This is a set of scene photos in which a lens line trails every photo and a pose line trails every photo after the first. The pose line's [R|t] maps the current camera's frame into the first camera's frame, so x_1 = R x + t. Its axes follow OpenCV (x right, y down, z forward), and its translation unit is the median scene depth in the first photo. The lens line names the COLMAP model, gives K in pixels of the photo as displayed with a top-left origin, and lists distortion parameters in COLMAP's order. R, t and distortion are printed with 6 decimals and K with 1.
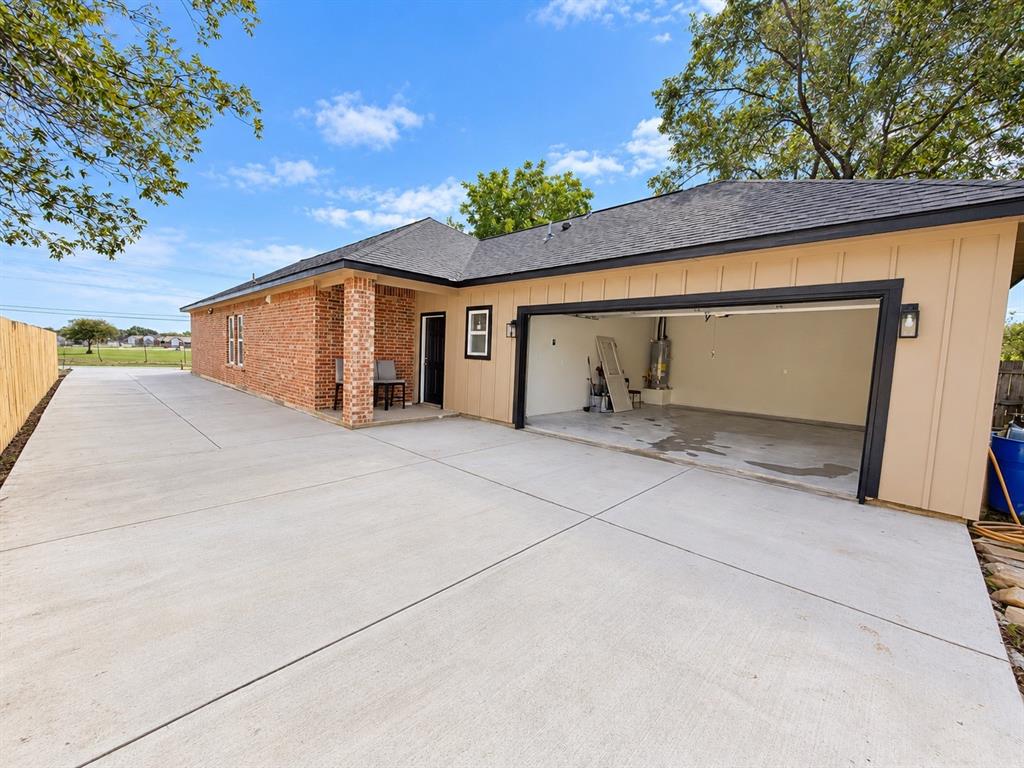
lens RADIAL K [[413.8, 0, 511.0], [0, 413.8, 383.2], [0, 0, 1]] dist [0.000742, 0.000111]
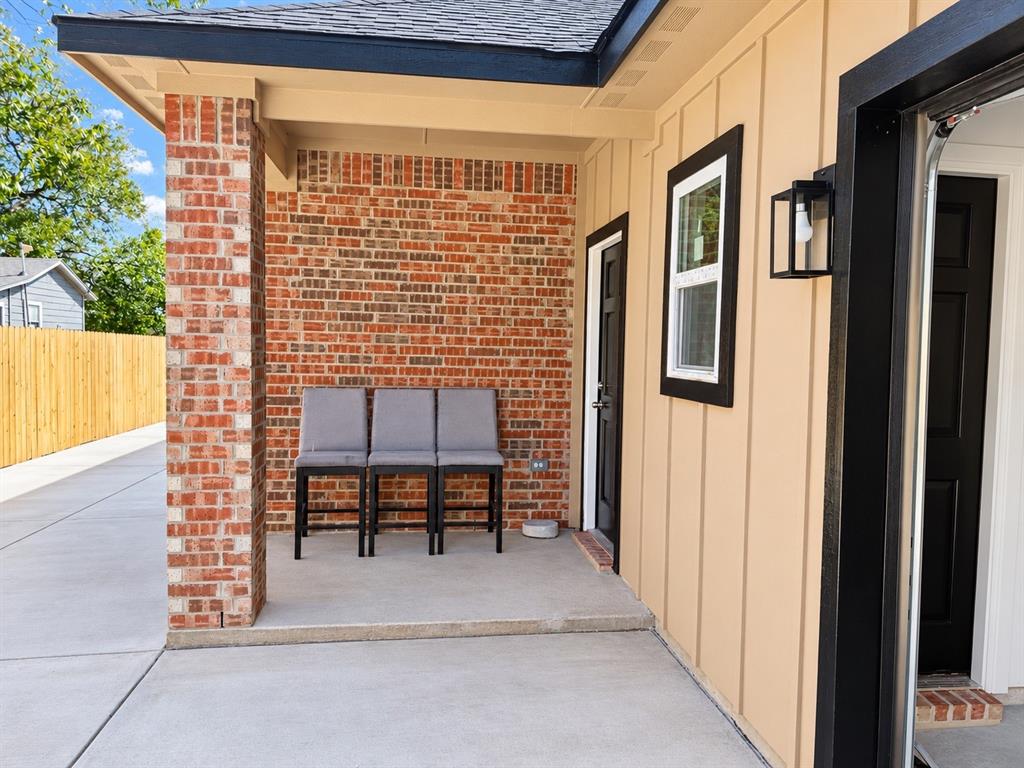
lens RADIAL K [[710.8, 0, 510.1], [0, 710.8, 382.4], [0, 0, 1]] dist [-0.000455, -0.000193]
pose [[0.779083, 0.011021, -0.626824, 0.080430], [-0.036855, 0.998921, -0.028244, -0.053630], [0.625837, 0.045106, 0.778648, 0.665210]]
